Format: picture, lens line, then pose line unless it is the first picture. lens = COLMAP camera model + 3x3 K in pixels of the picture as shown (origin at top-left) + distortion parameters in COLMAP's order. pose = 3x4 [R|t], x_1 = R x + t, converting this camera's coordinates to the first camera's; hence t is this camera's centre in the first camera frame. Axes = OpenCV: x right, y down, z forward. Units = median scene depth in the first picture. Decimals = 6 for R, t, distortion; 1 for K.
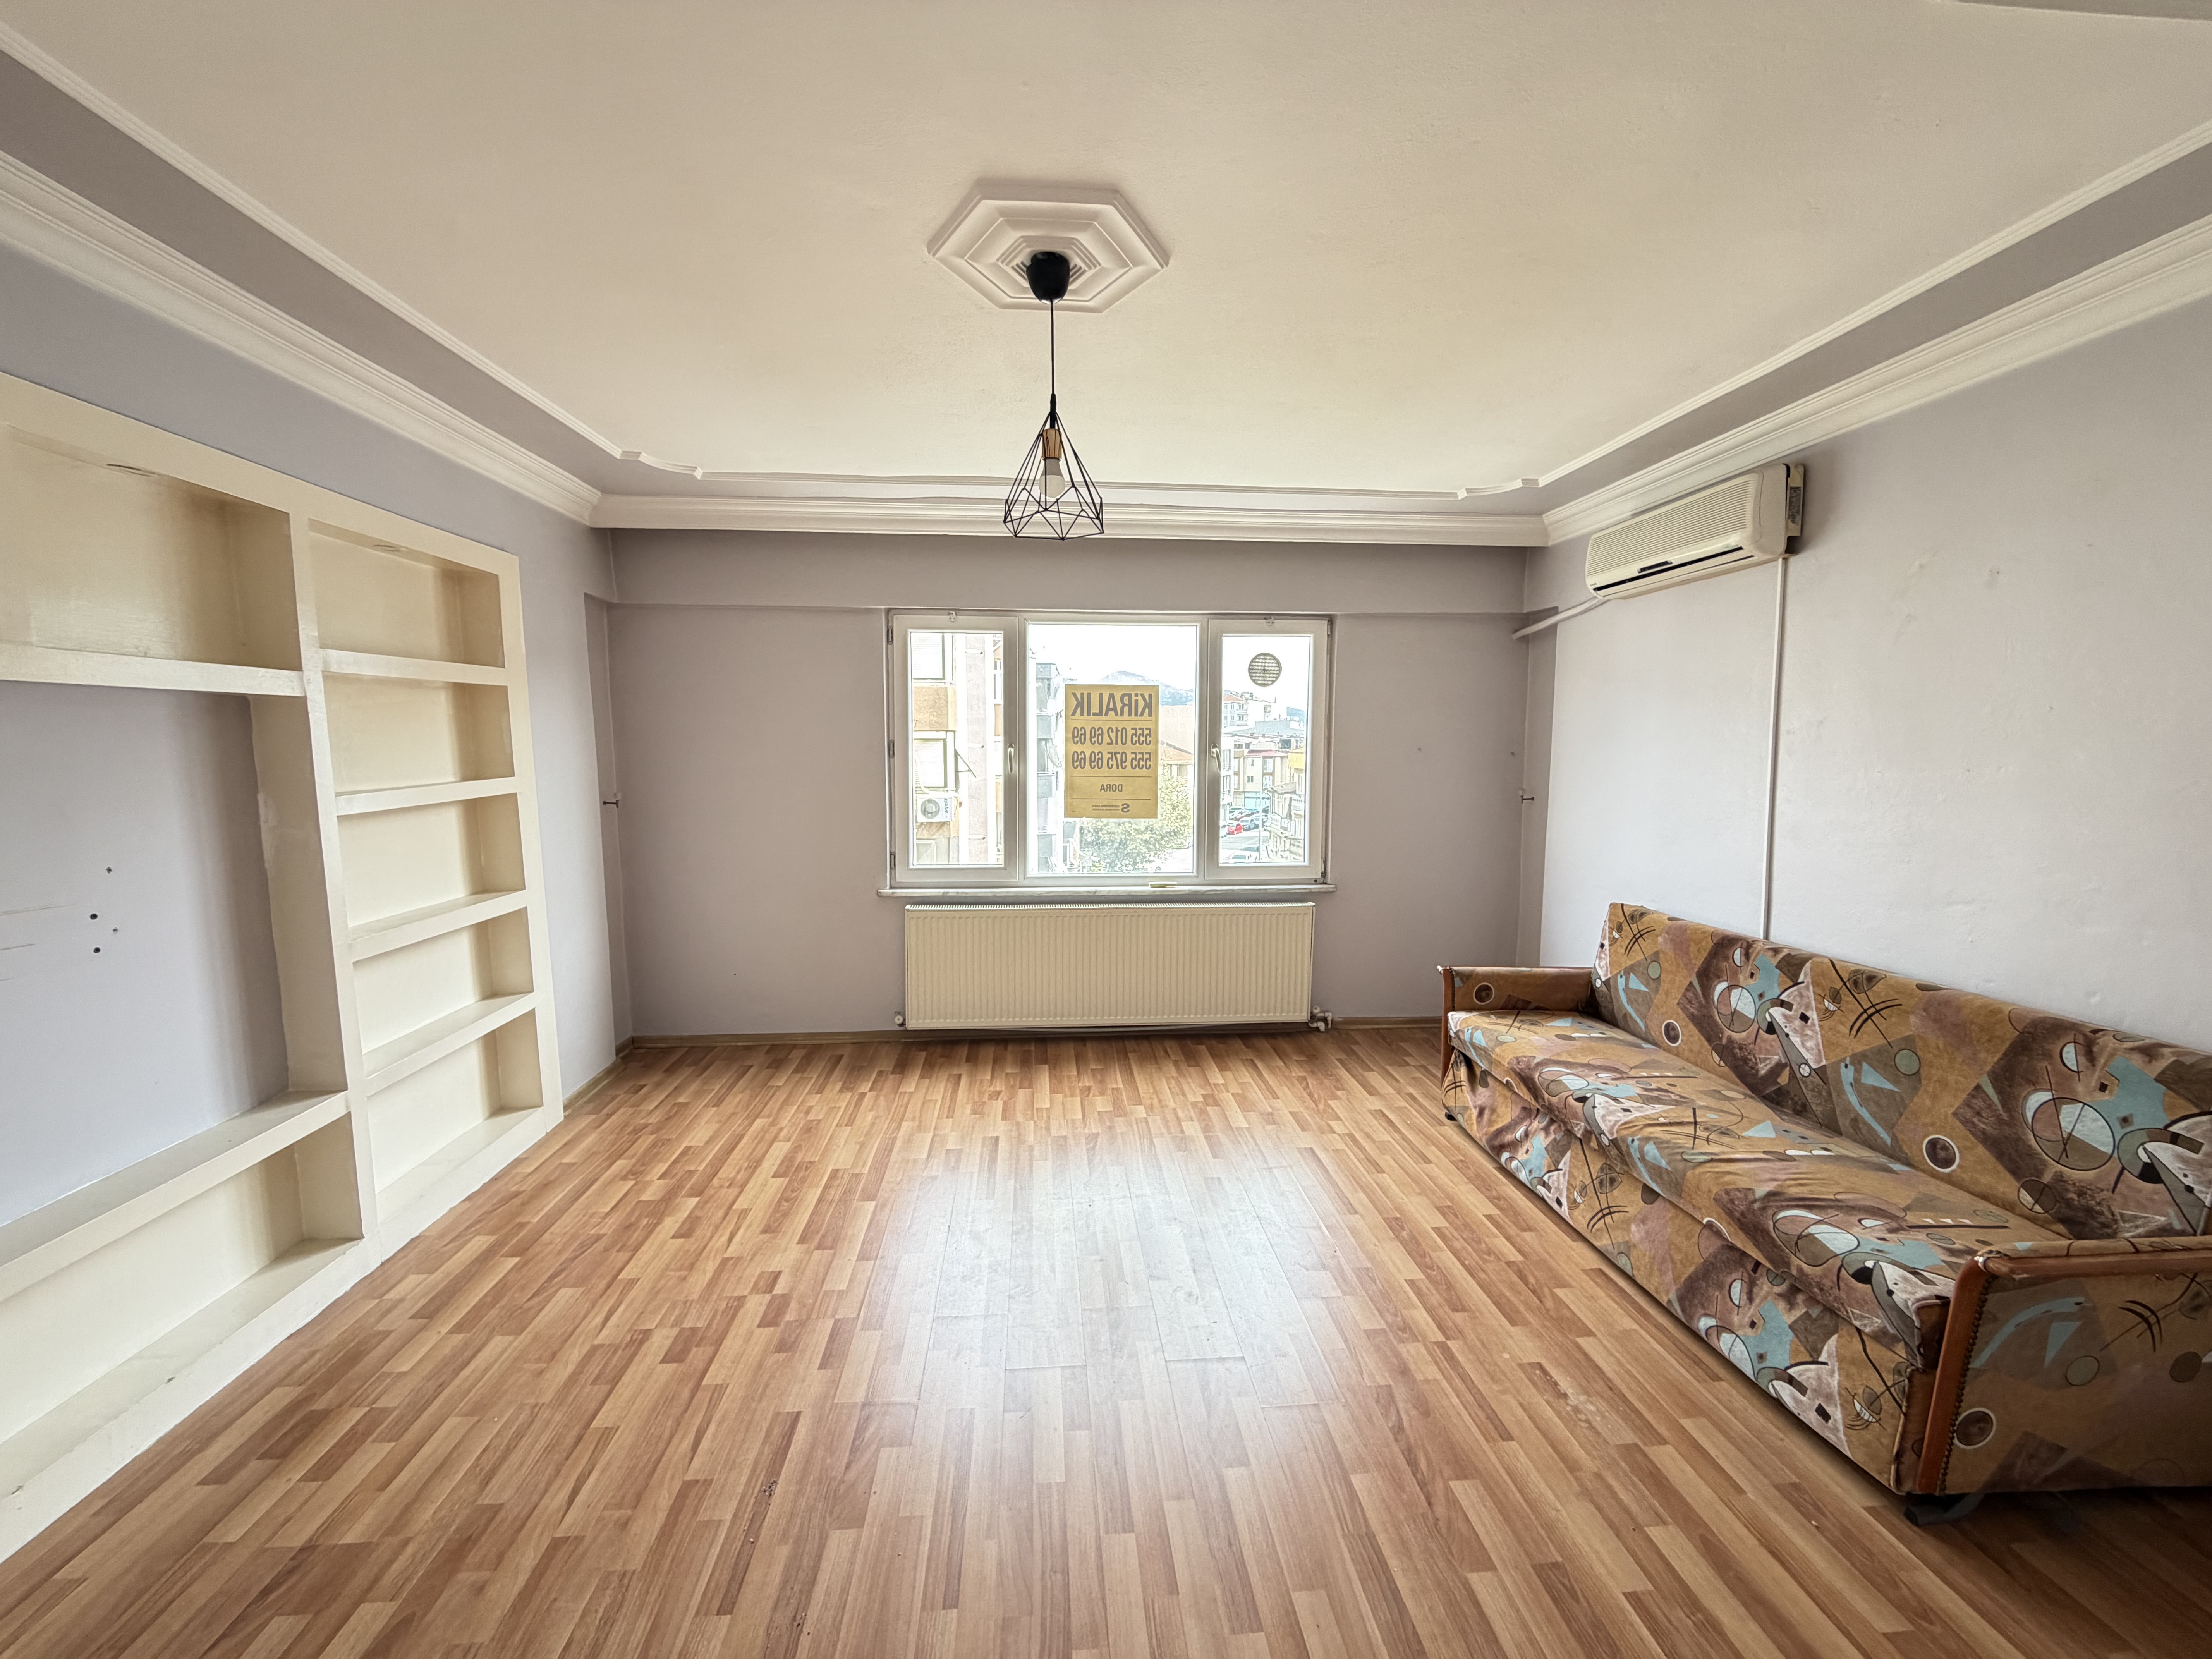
lens RADIAL K [[881.0, 0, 1099.0], [0, 881.0, 833.5], [0, 0, 1]] dist [-0.003537, 0.000218]
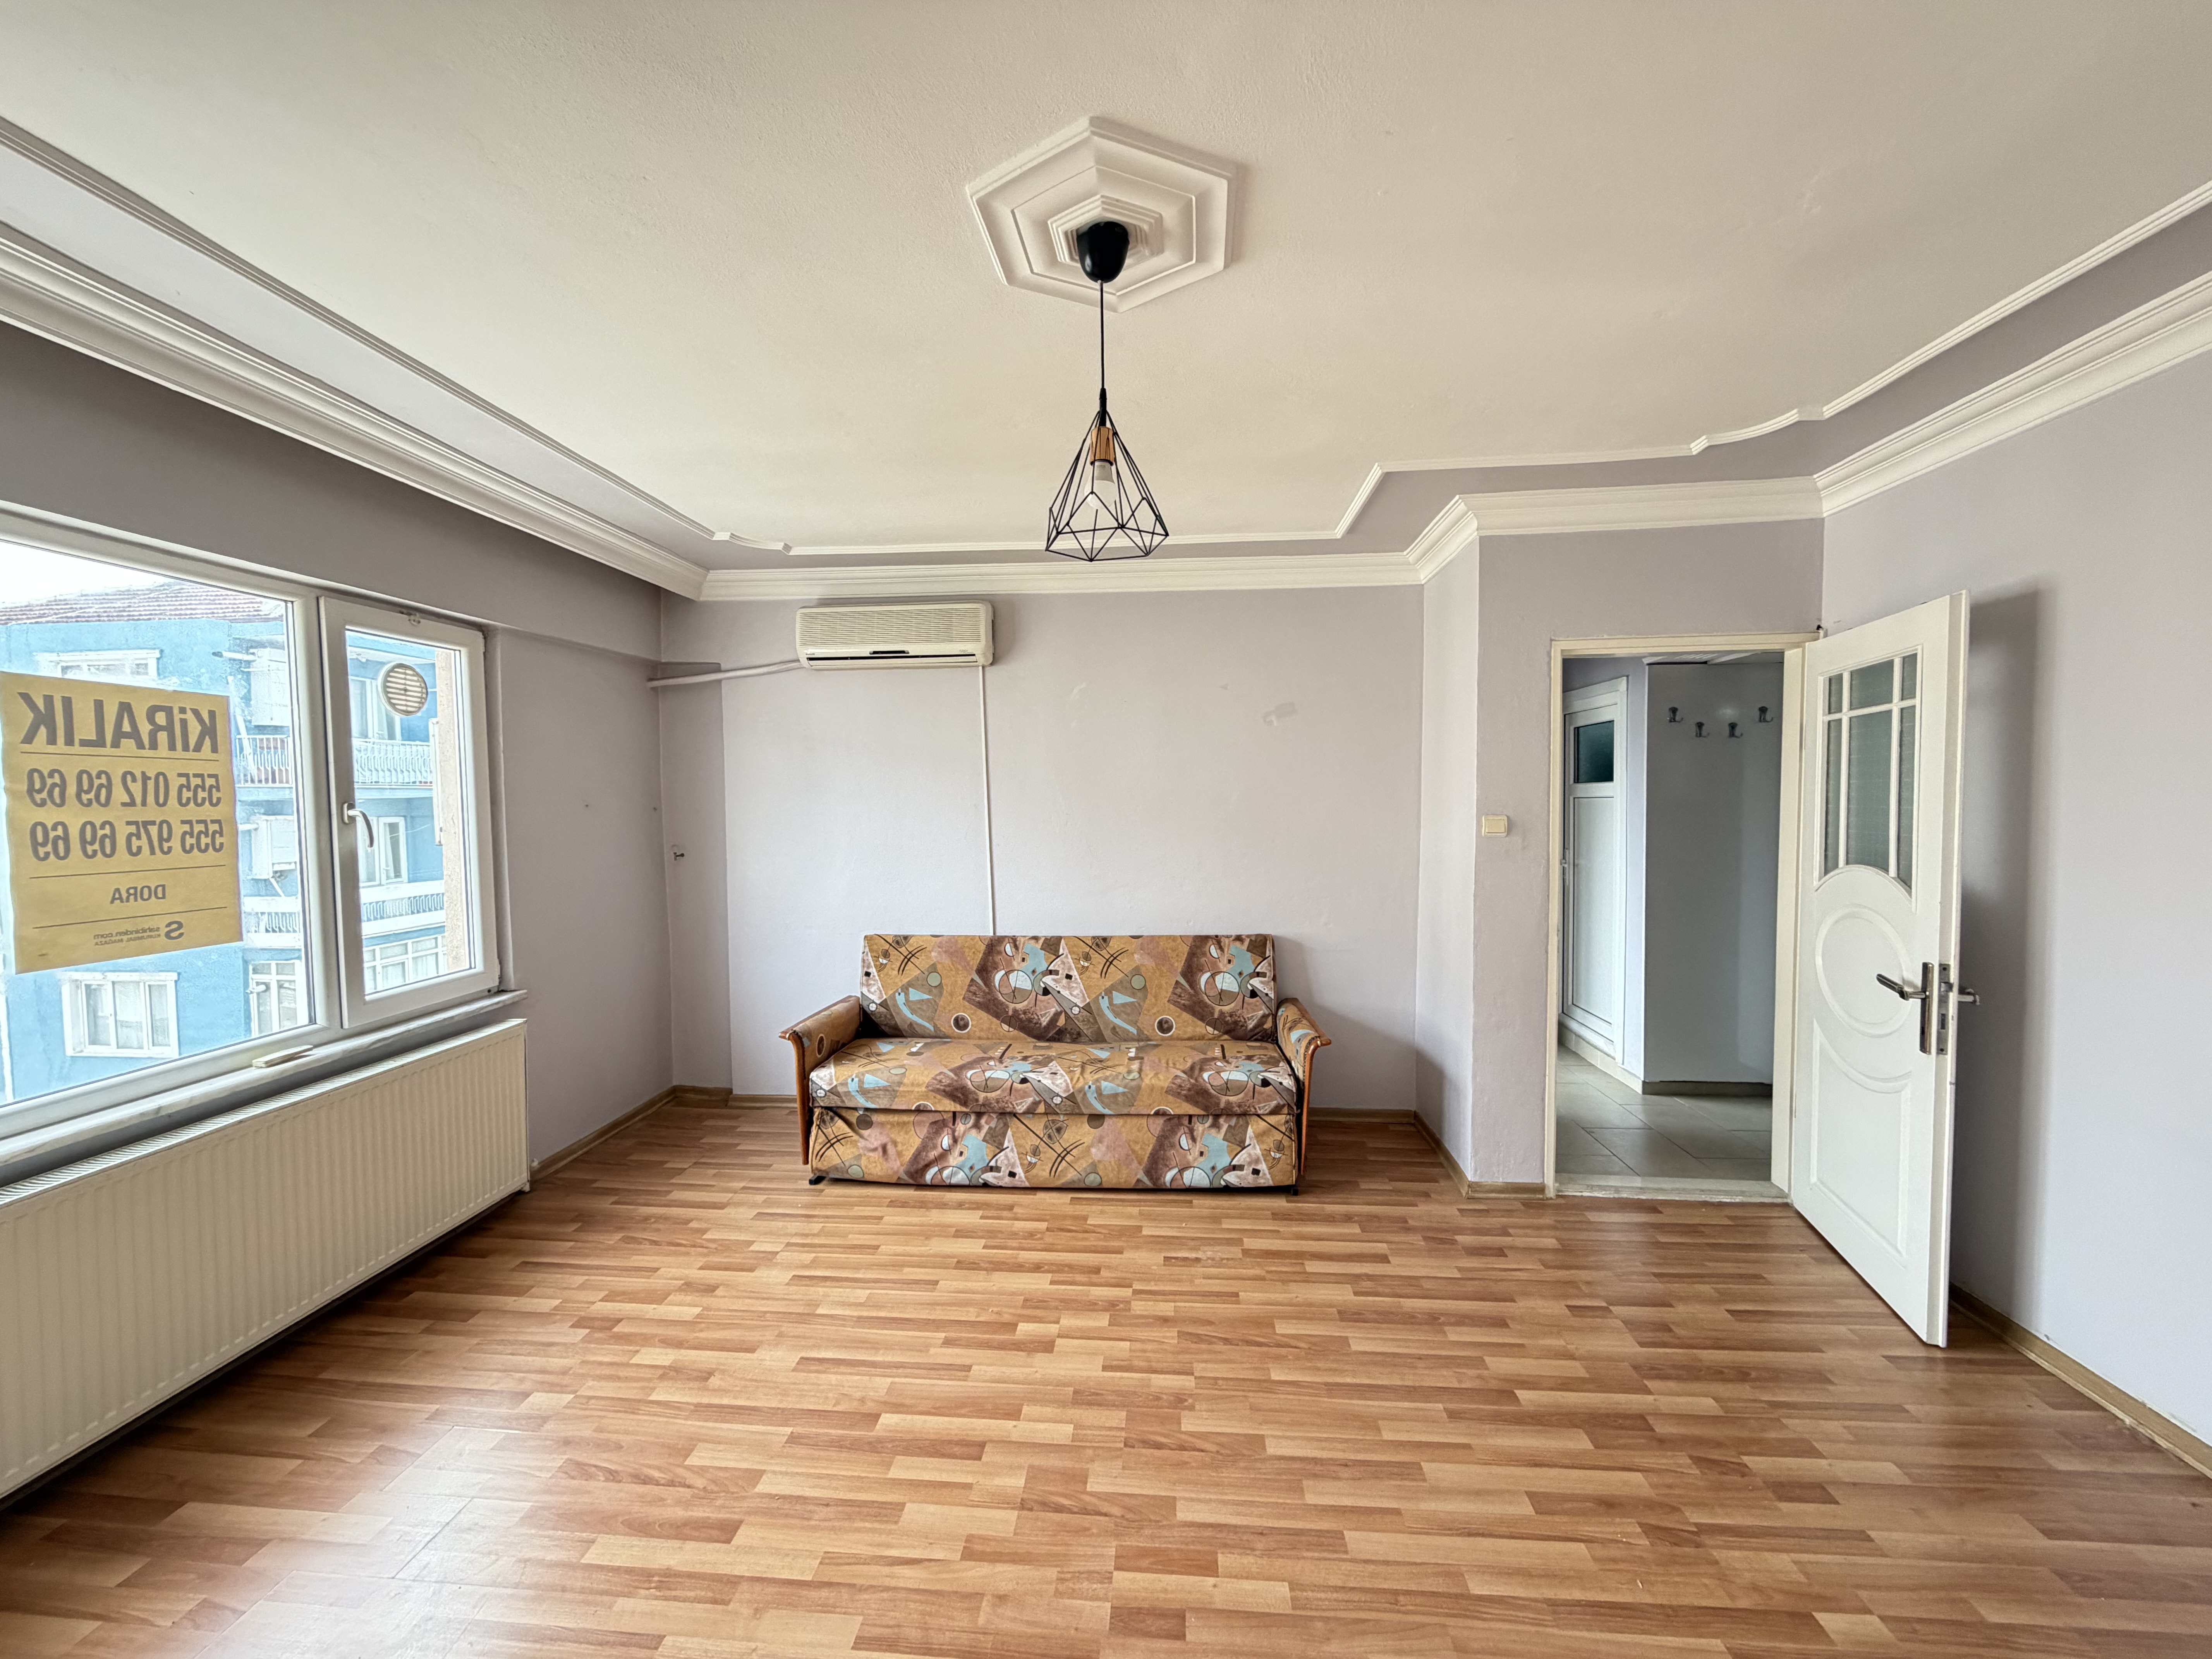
lens RADIAL K [[881.0, 0, 1105.2], [0, 881.0, 830.4], [0, 0, 1]] dist [-0.003537, 0.000218]
pose [[0.151126, -0.043147, 0.987572, -0.601014], [0.106243, 0.993969, 0.027169, -0.066904], [-0.982789, 0.100816, 0.154799, 0.606091]]
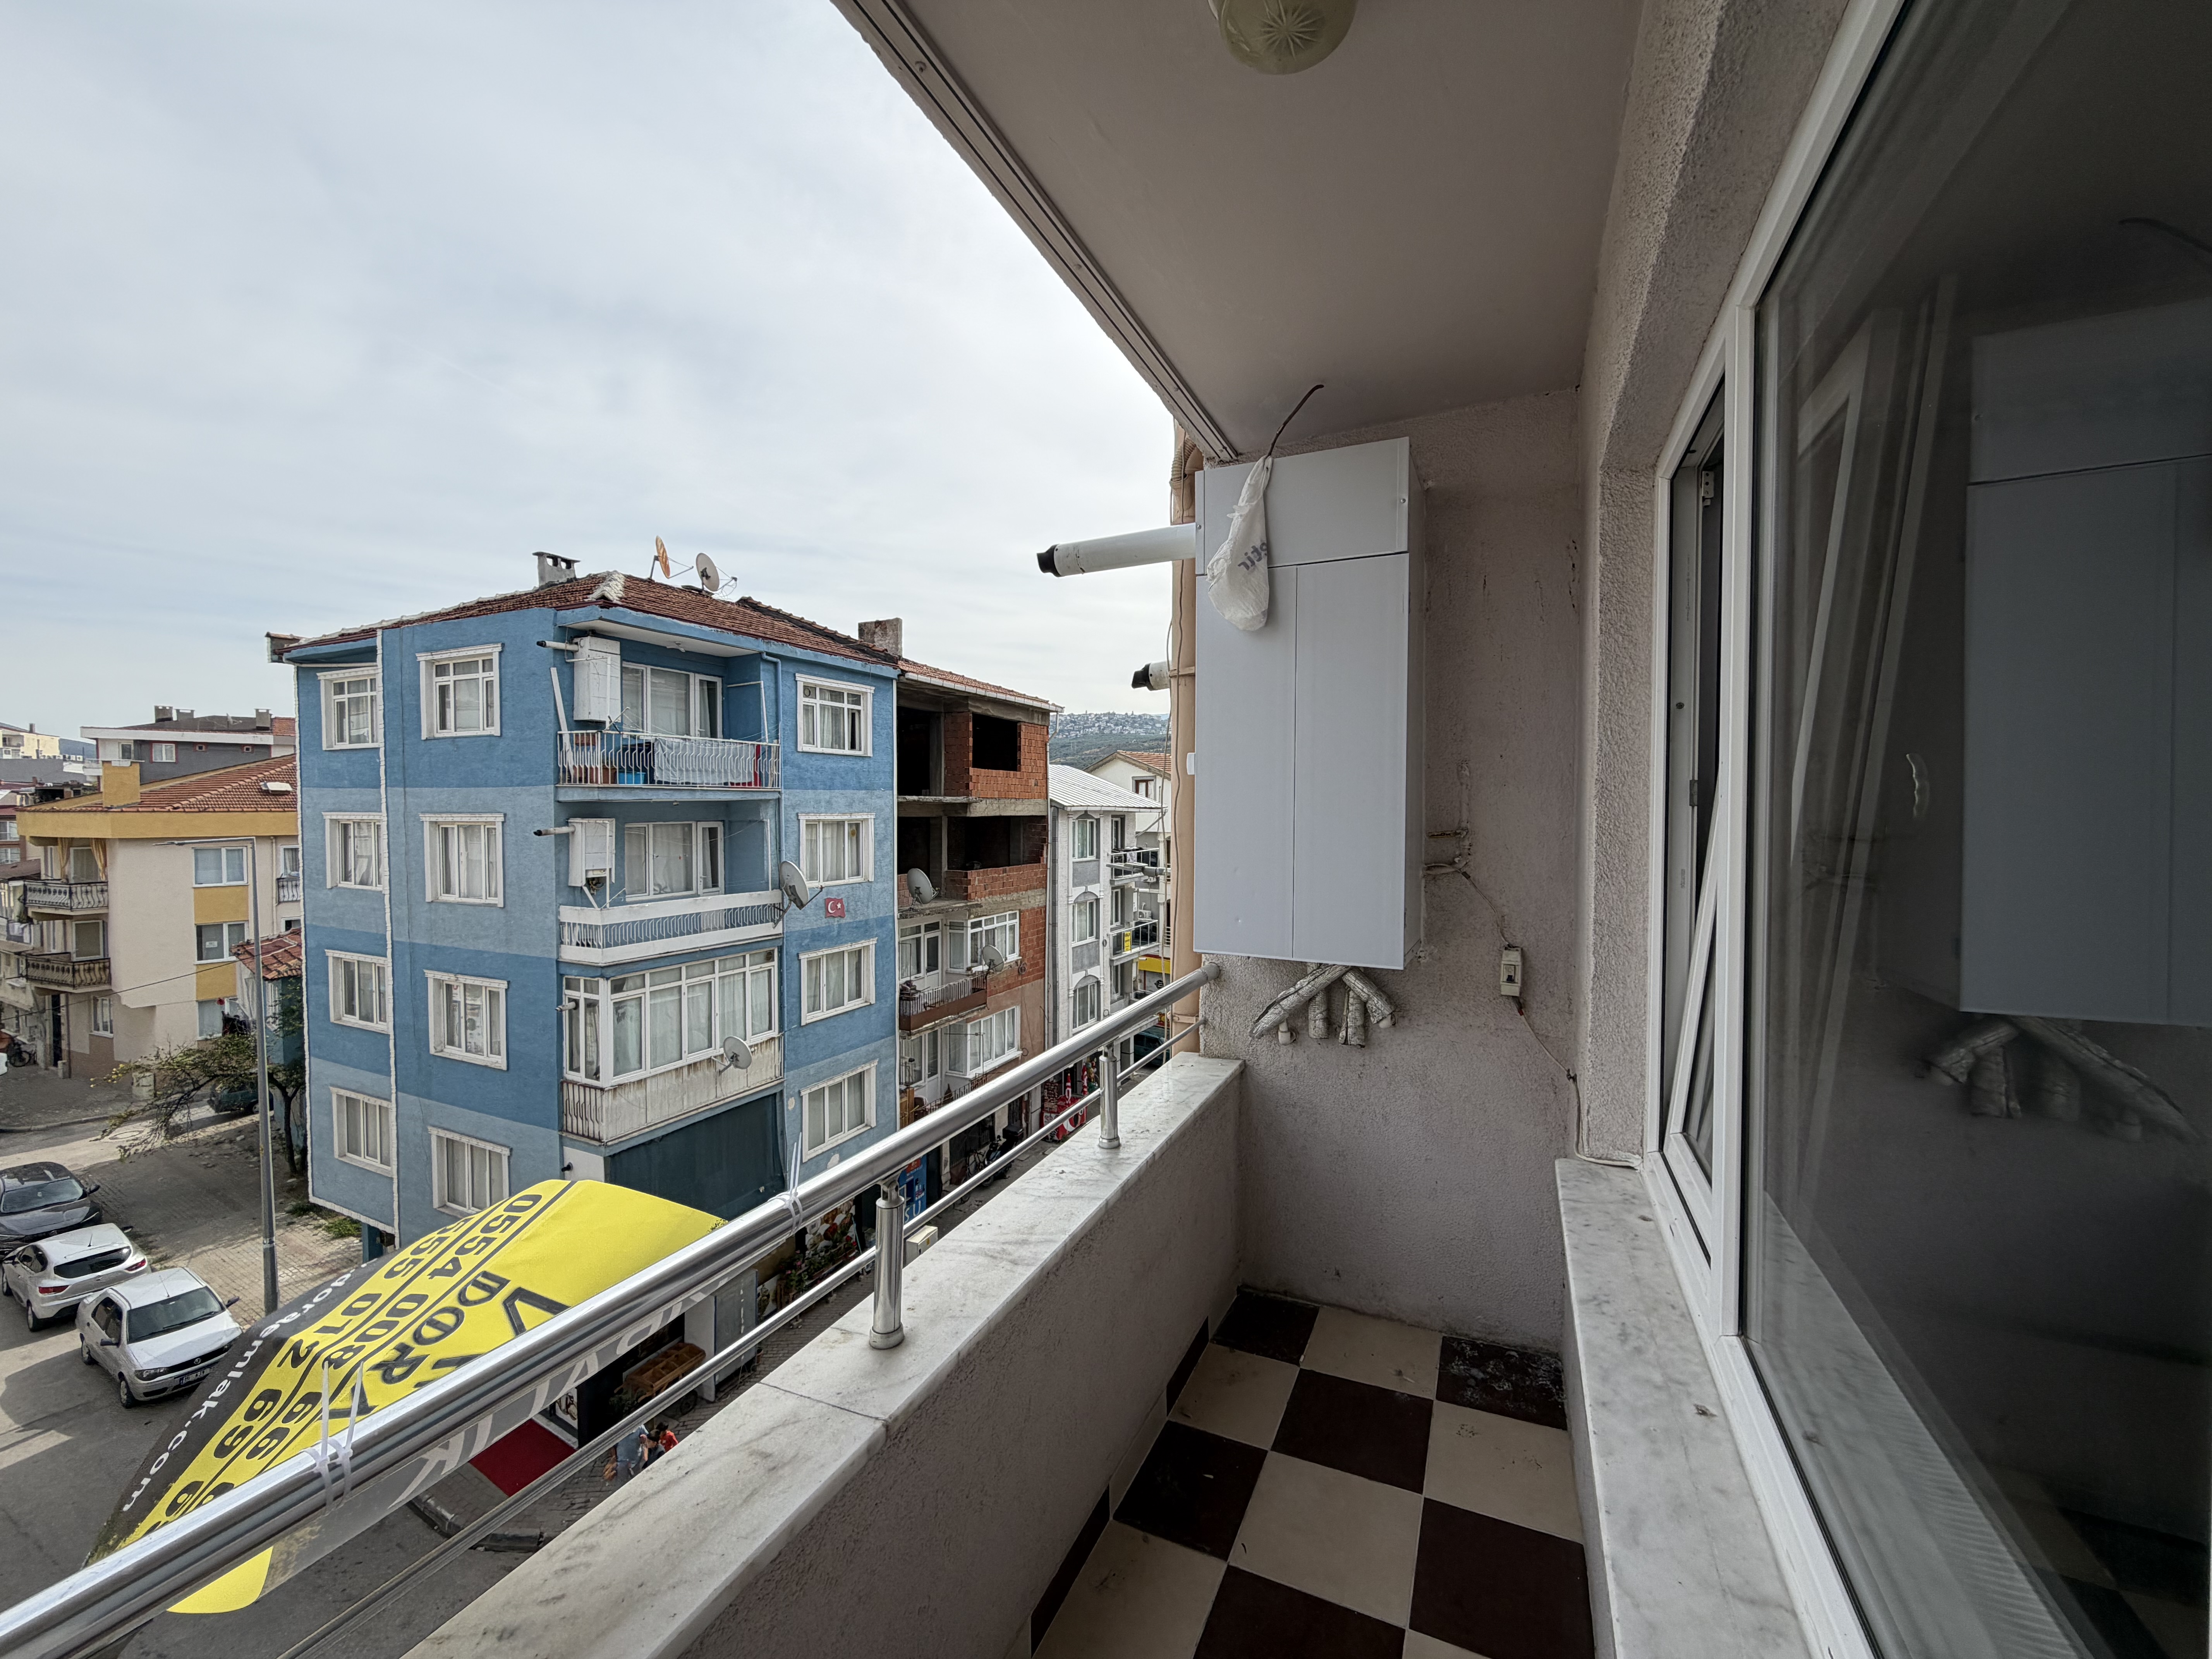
lens RADIAL K [[881.0, 0, 1103.8], [0, 881.0, 831.1], [0, 0, 1]] dist [-0.003537, 0.000218]
pose [[0.480863, -0.023523, 0.876480, -0.341202], [0.081517, 0.996510, -0.017978, -0.081069], [-0.872998, 0.080093, 0.481103, 0.755587]]
